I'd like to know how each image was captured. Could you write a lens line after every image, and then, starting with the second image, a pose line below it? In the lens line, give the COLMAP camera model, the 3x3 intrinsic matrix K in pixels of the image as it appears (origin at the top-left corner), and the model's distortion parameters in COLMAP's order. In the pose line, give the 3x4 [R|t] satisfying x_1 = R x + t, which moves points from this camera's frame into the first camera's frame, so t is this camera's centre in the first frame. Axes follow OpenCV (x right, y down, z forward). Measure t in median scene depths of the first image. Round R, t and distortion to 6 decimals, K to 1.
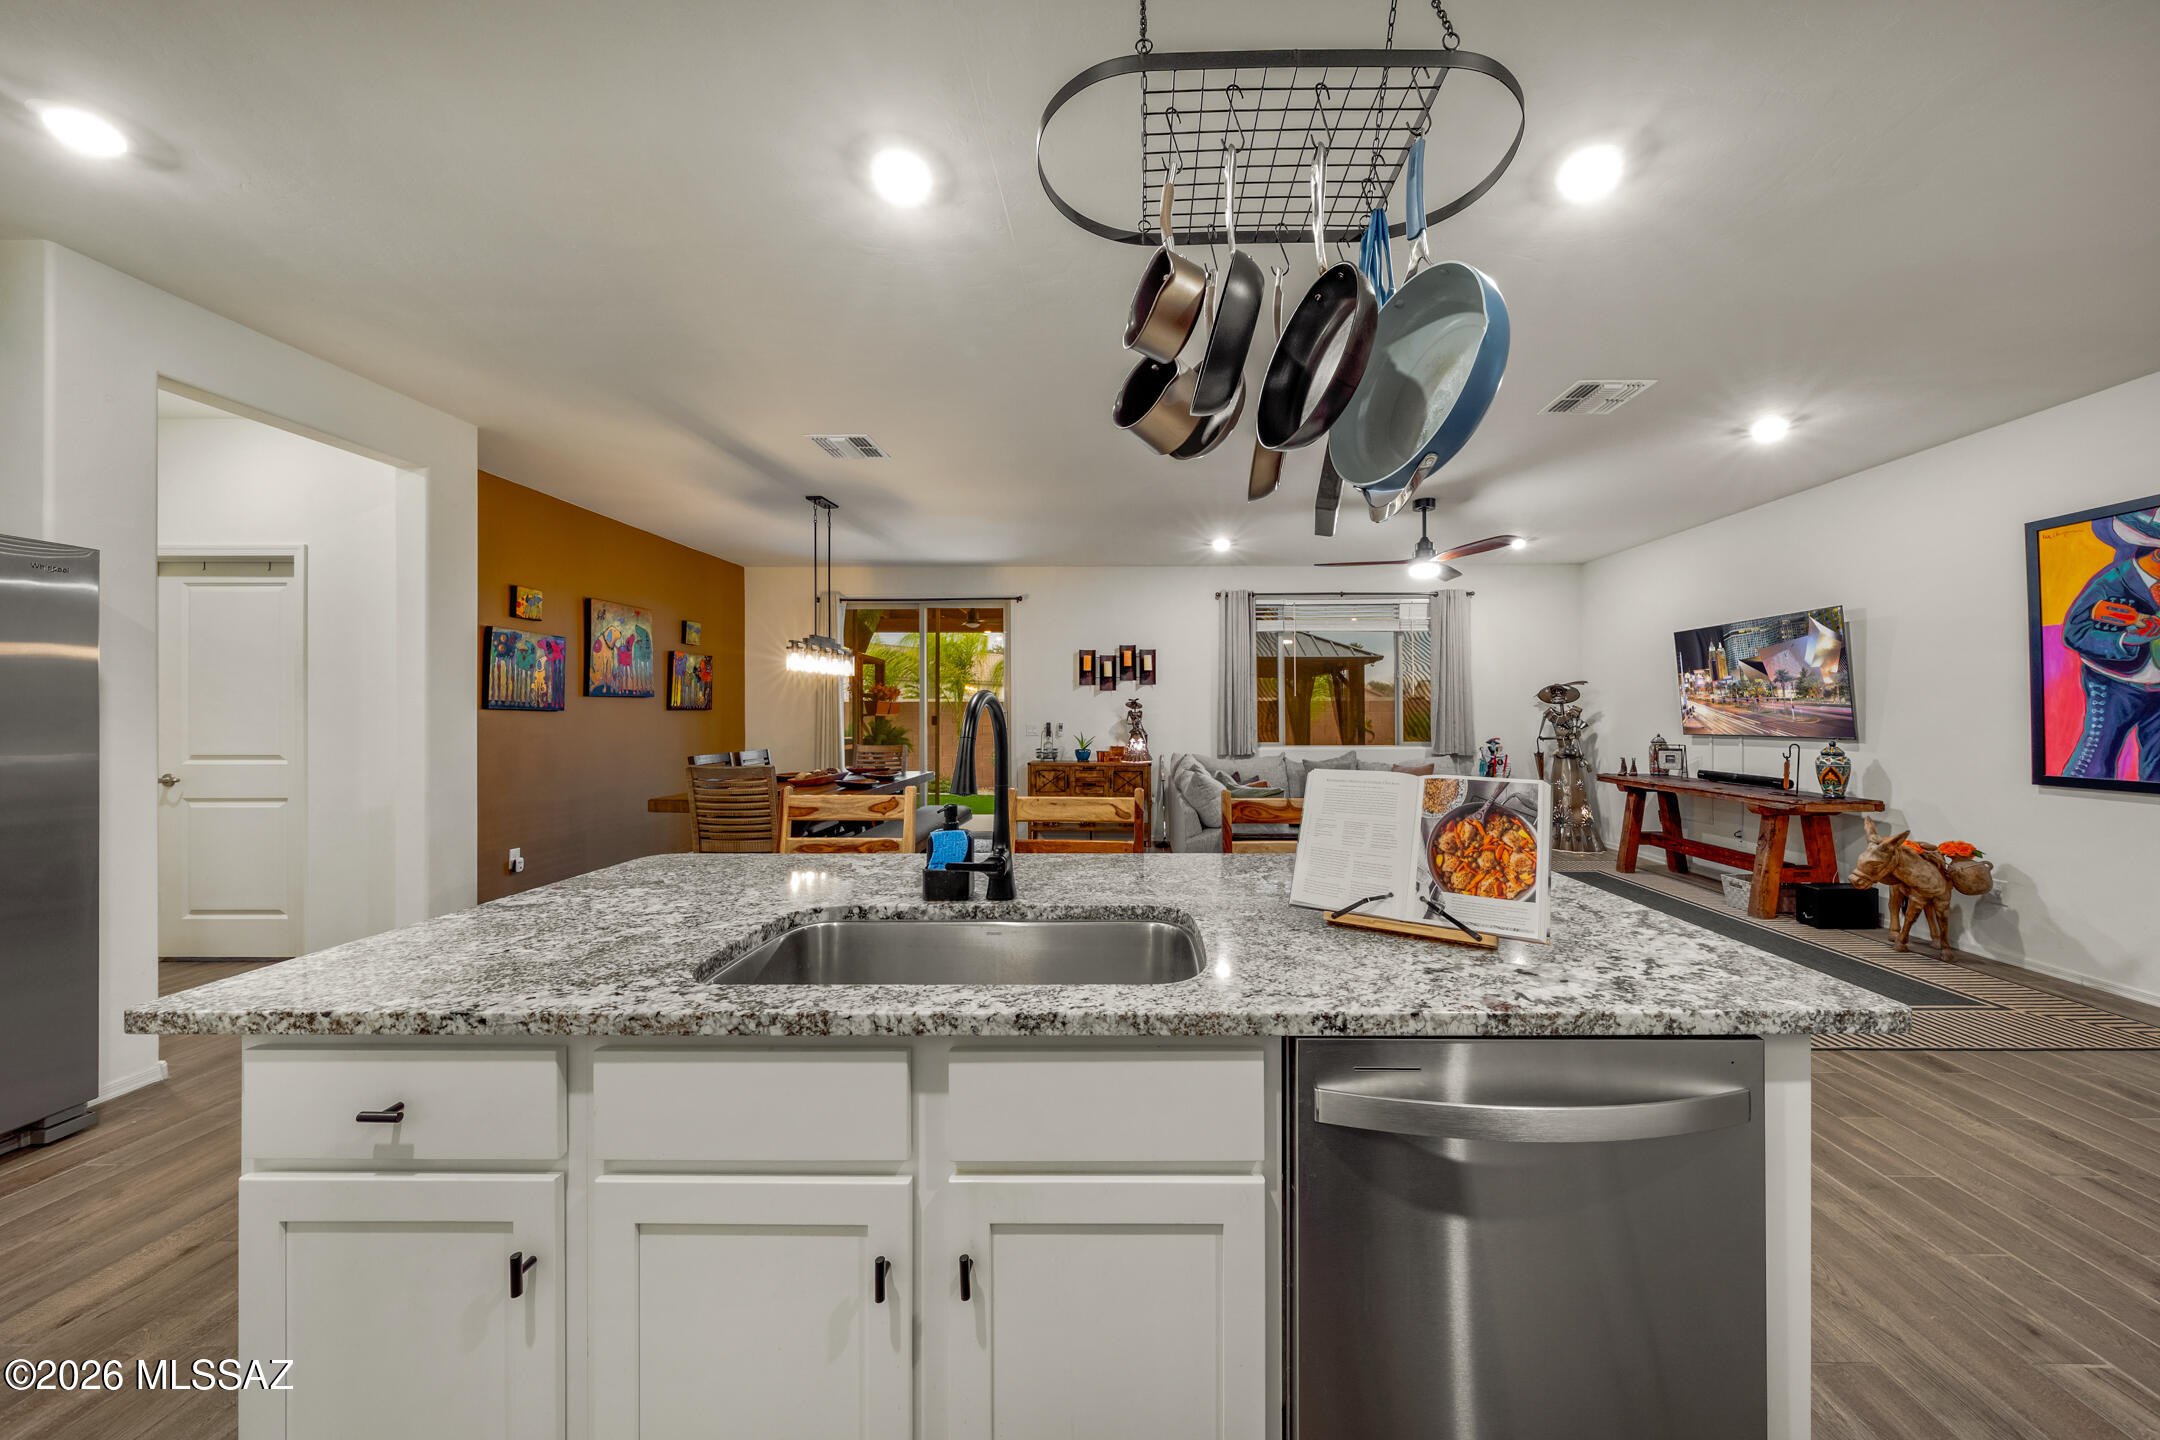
lens RADIAL K [[755.9, 0, 1133.9], [0, 755.9, 711.3], [0, 0, 1]] dist [-0.002008, -0.000105]
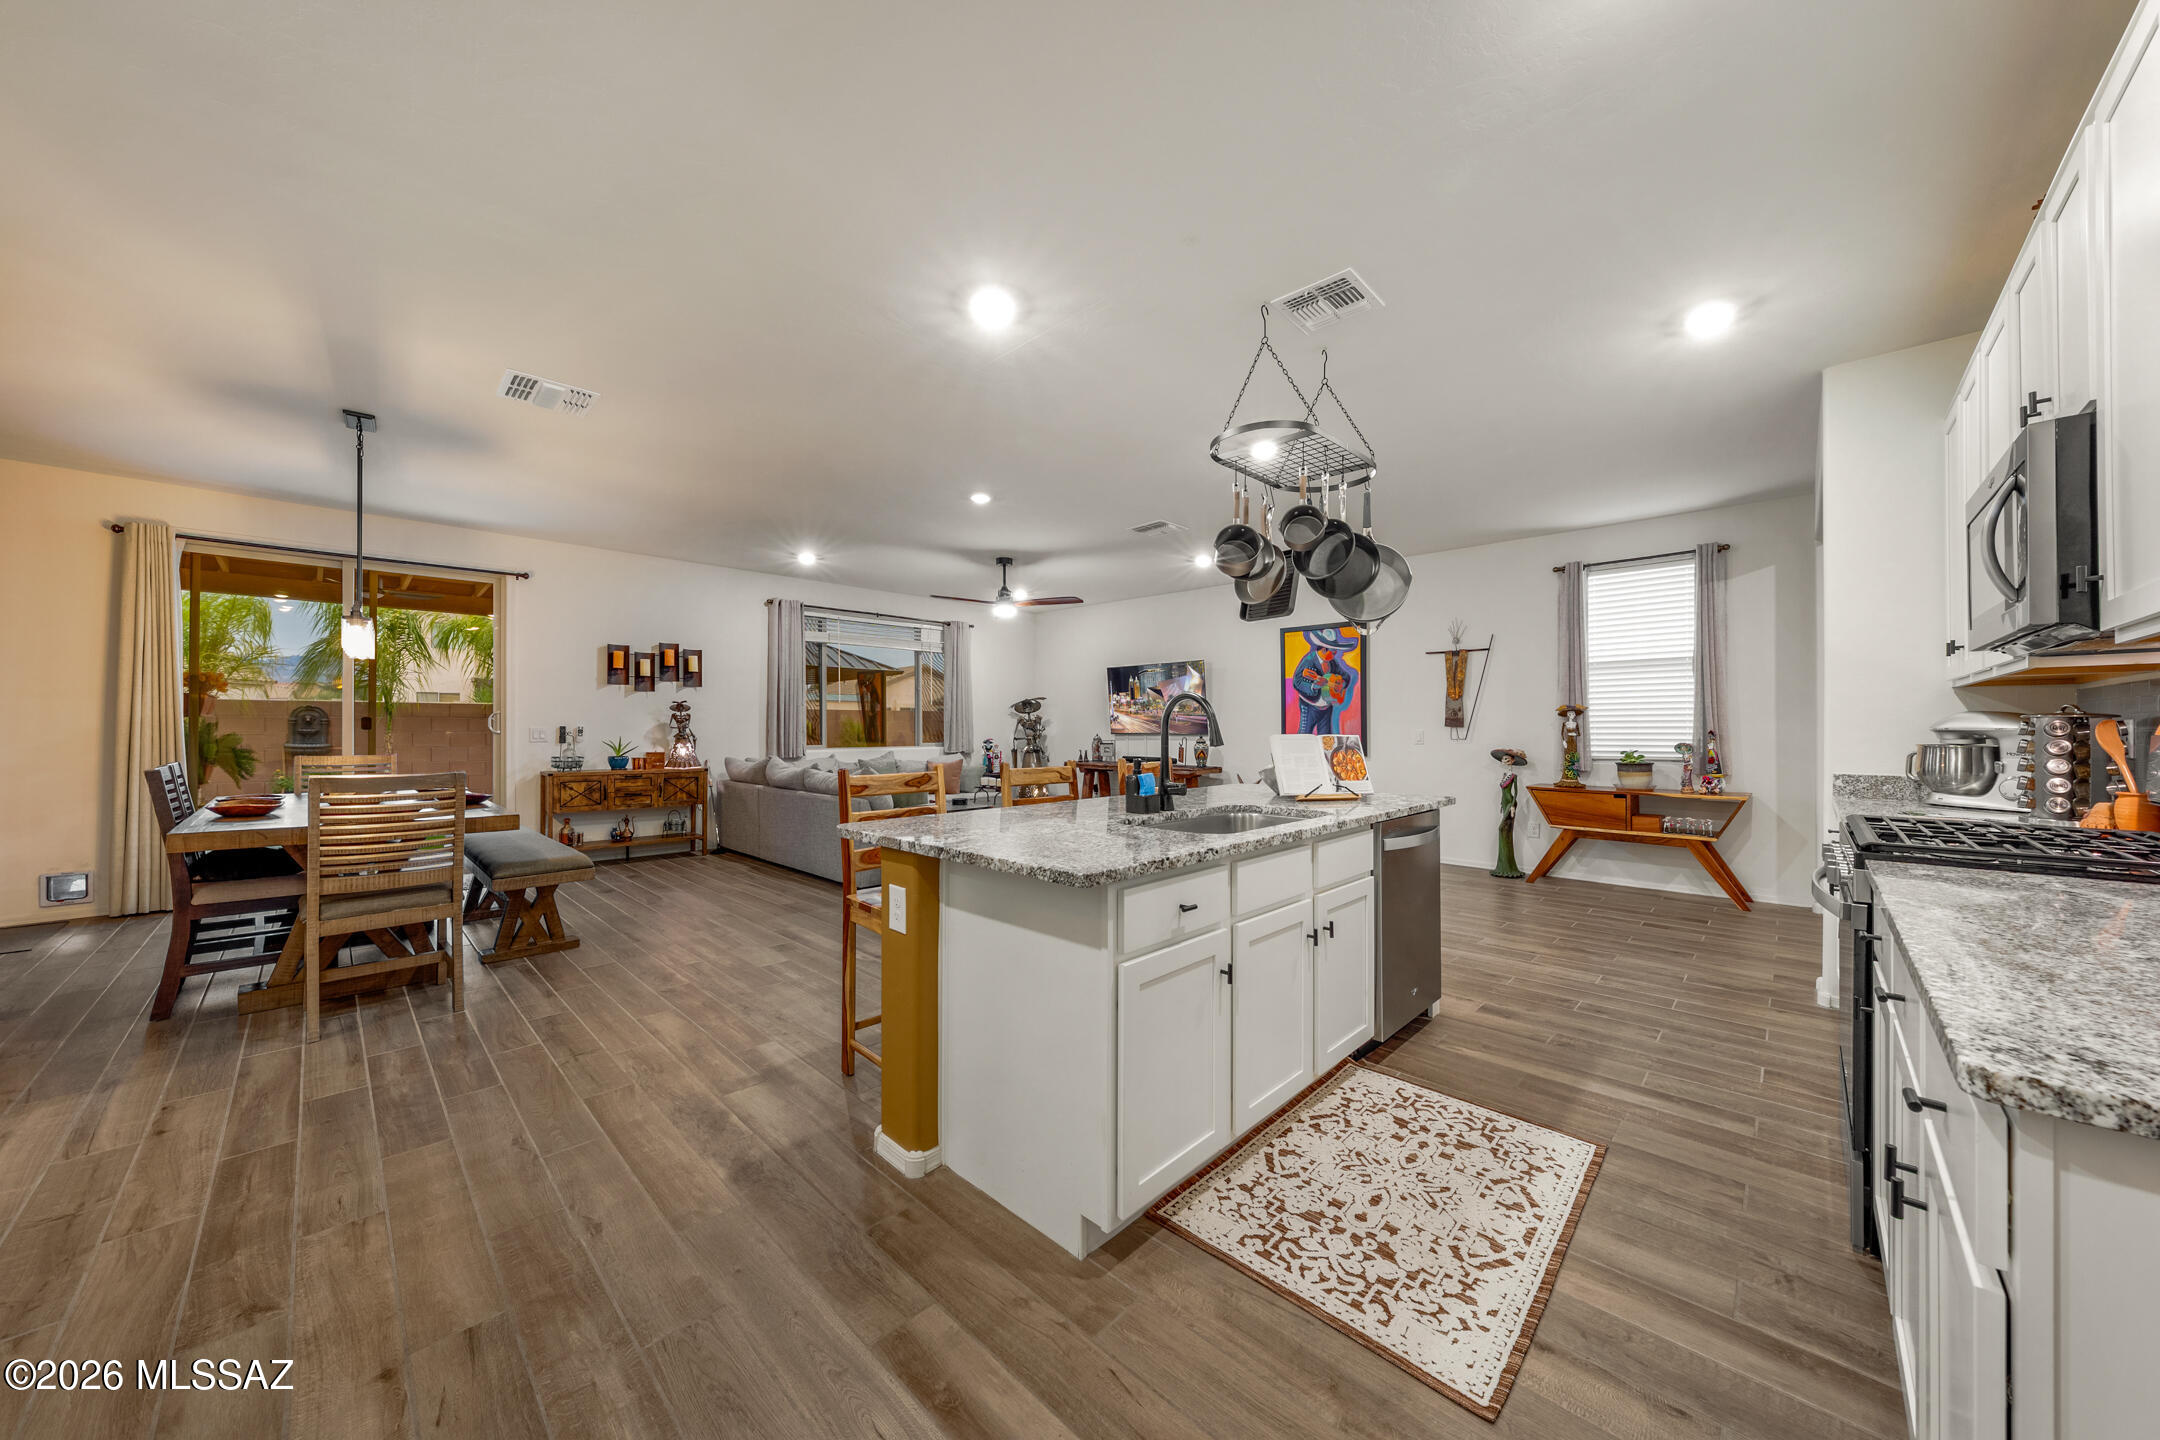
lens RADIAL K [[736.3, 0, 1106.7], [0, 736.3, 714.8], [0, 0, 1]] dist [0.000562, -0.000042]
pose [[0.677989, 0.014533, 0.734929, -0.402938], [-0.006010, 0.999881, -0.014228, 0.013356], [-0.735048, 0.005230, 0.677995, -0.015515]]
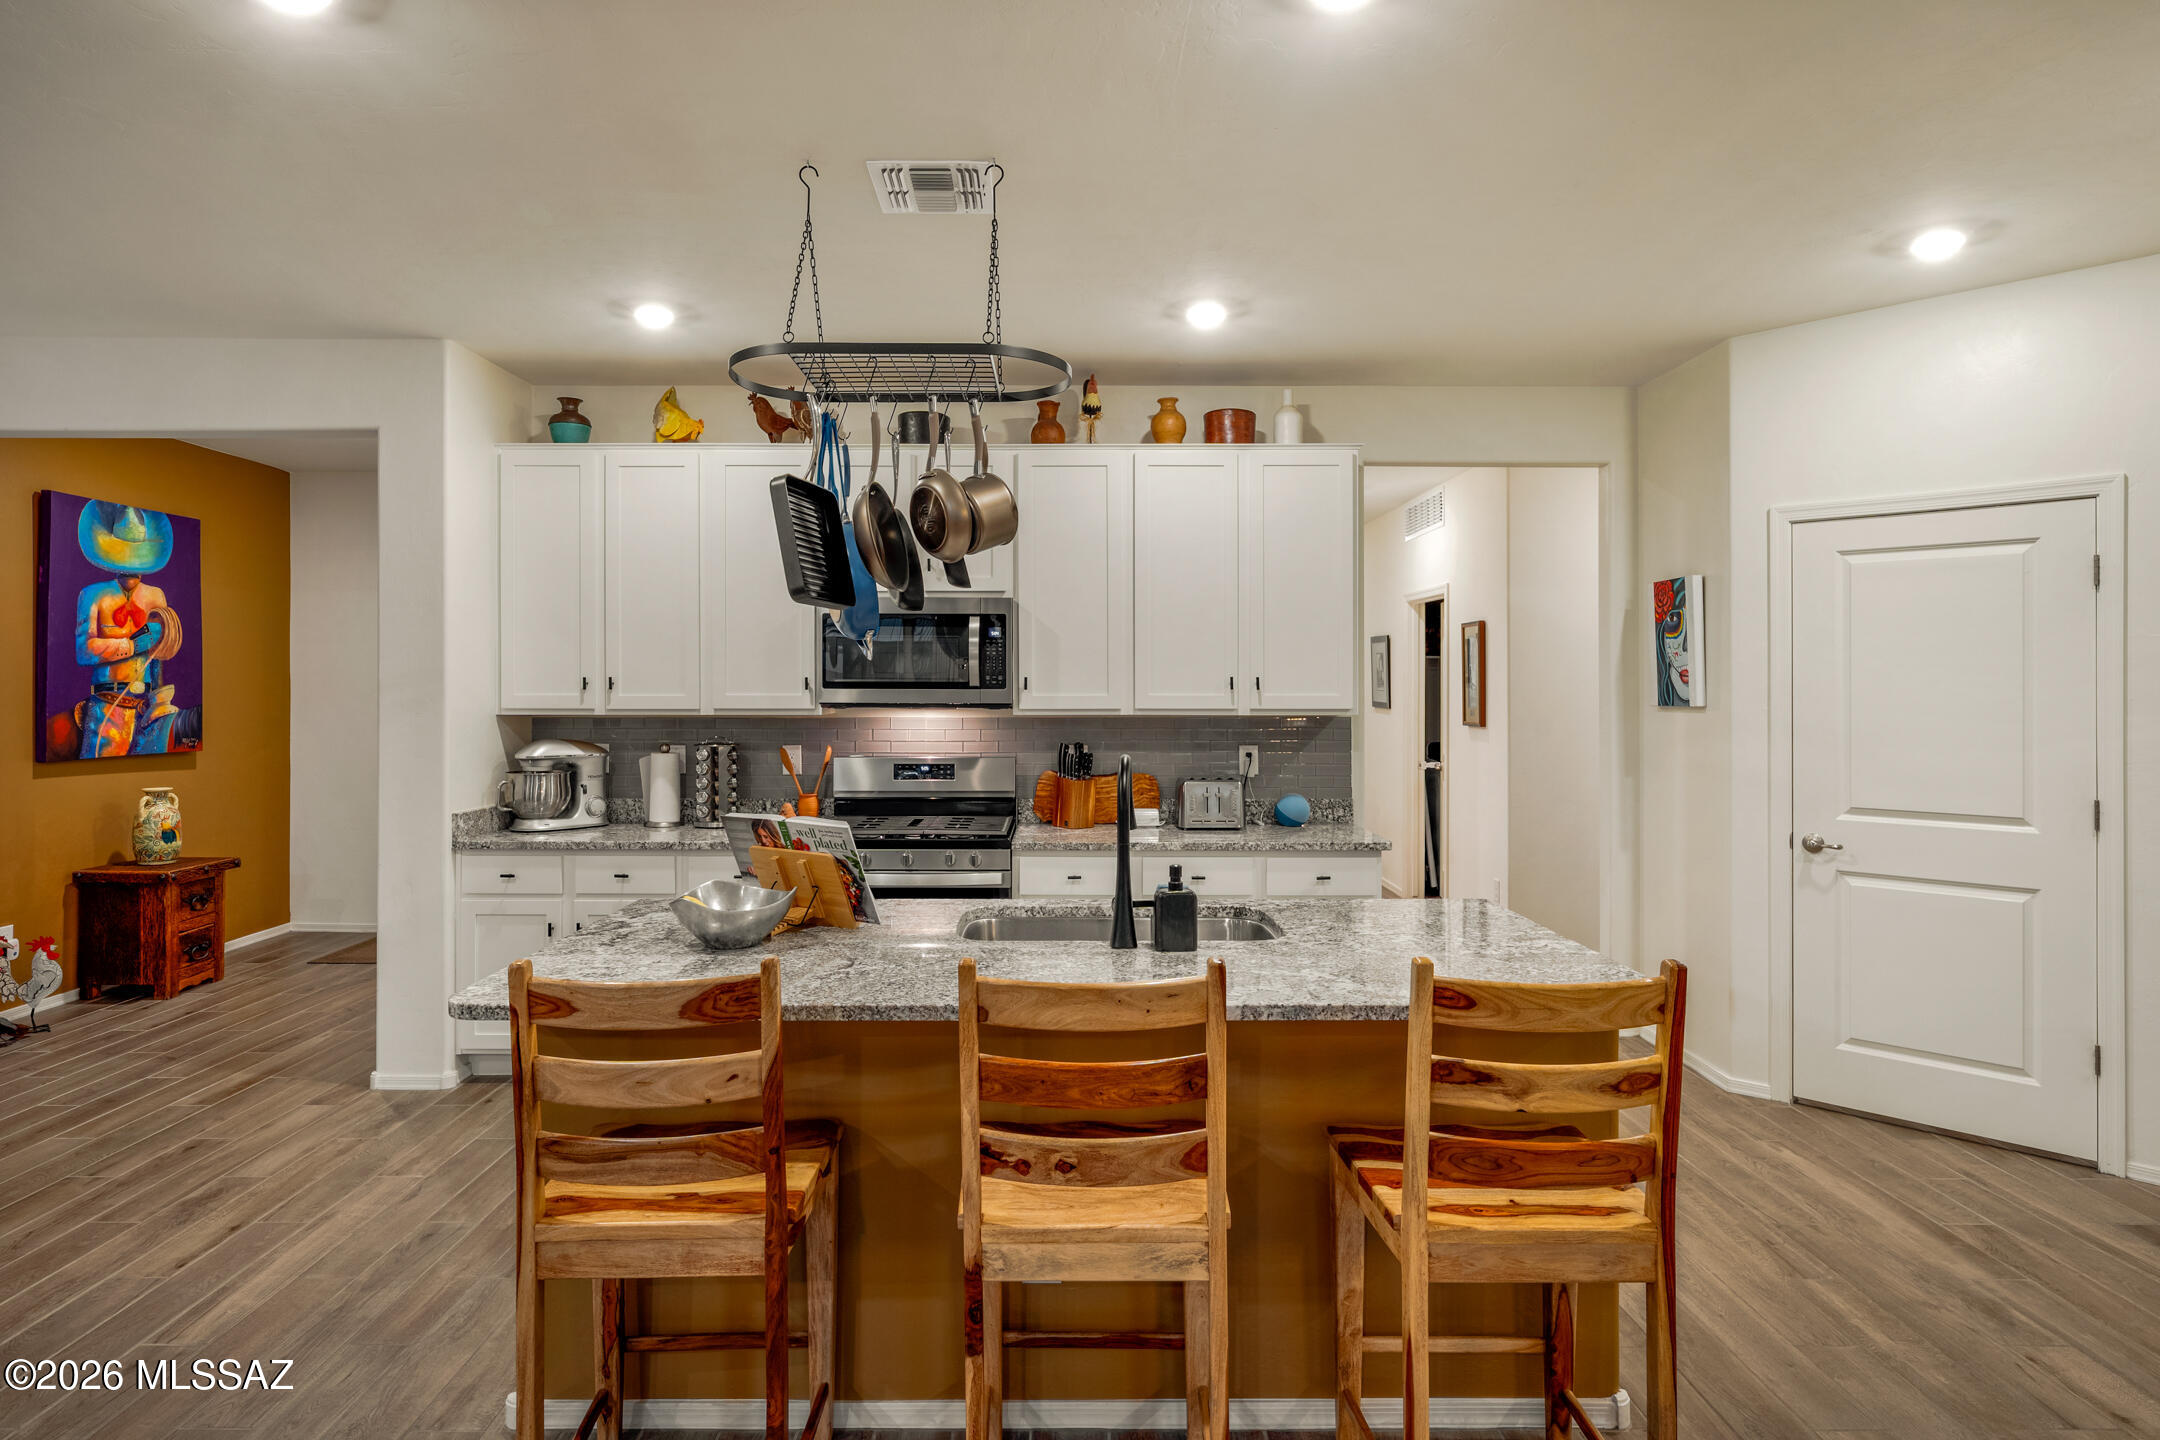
lens RADIAL K [[1188.4, 0, 1074.4], [0, 1188.4, 709.4], [0, 0, 1]] dist [0.003243, -0.000476]
pose [[-0.999785, -0.000327, -0.020711, -0.019297], [-0.000566, 0.999933, 0.011557, -0.028695], [0.020706, 0.011566, -0.999719, 0.711914]]
